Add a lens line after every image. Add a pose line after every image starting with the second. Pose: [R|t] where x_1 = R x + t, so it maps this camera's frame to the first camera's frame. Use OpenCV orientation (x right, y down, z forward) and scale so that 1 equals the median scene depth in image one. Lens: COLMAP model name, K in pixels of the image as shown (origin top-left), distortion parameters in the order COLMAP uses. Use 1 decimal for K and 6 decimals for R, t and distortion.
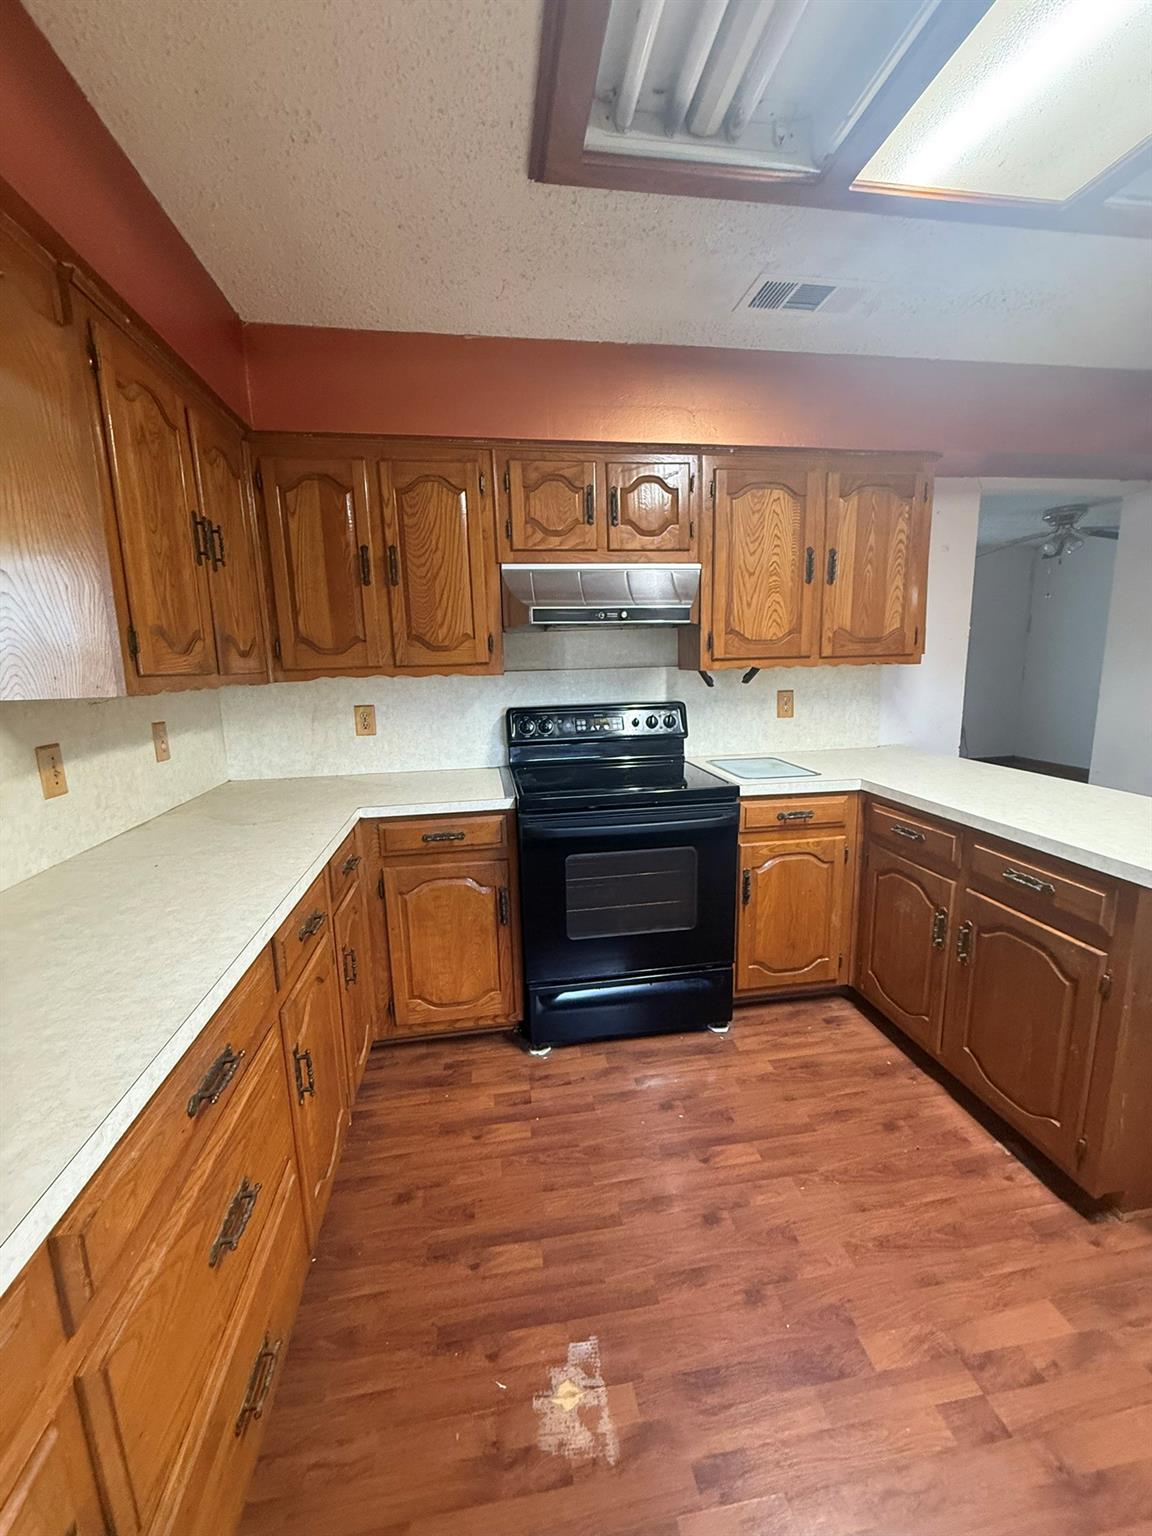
lens RADIAL K [[616.6, 0, 578.0], [0, 616.6, 767.1], [0, 0, 1]] dist [0.003625, -0.000937]
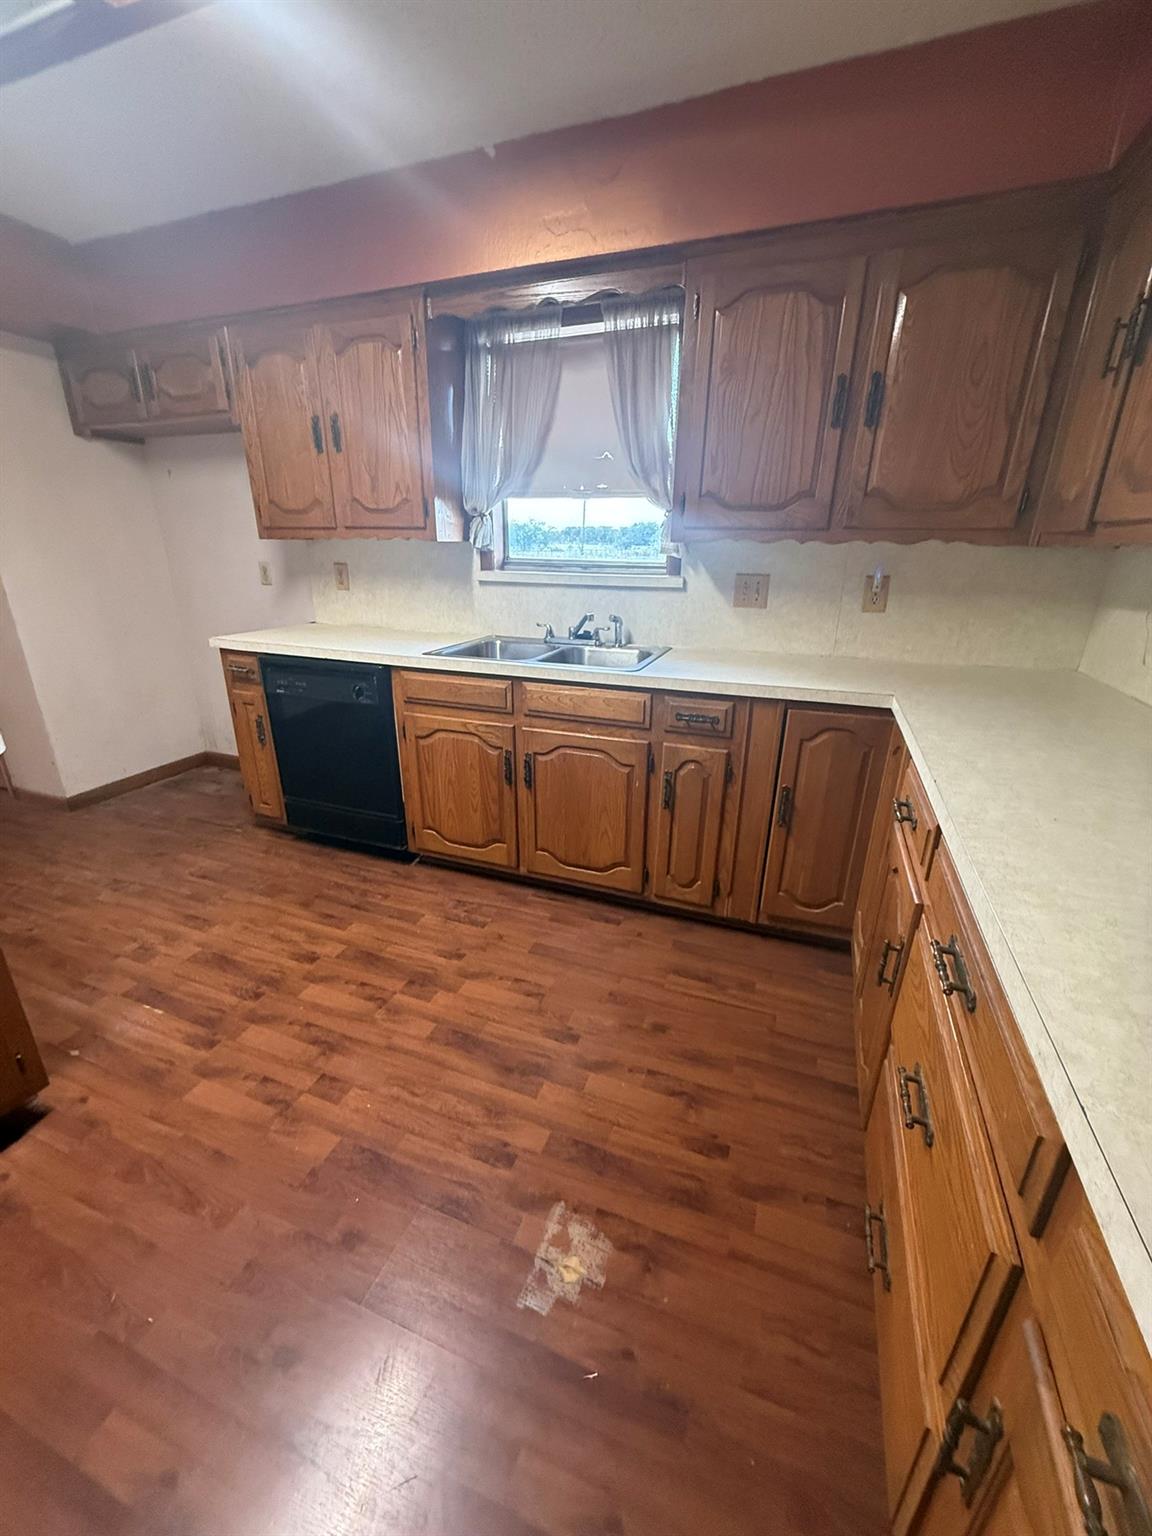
lens RADIAL K [[616.6, 0, 578.2], [0, 616.6, 766.4], [0, 0, 1]] dist [0.003625, -0.000937]
pose [[-0.867034, -0.158670, 0.472309, -0.375450], [0.102183, 0.871163, 0.480244, -0.179145], [-0.487658, 0.464650, -0.739115, 1.372008]]
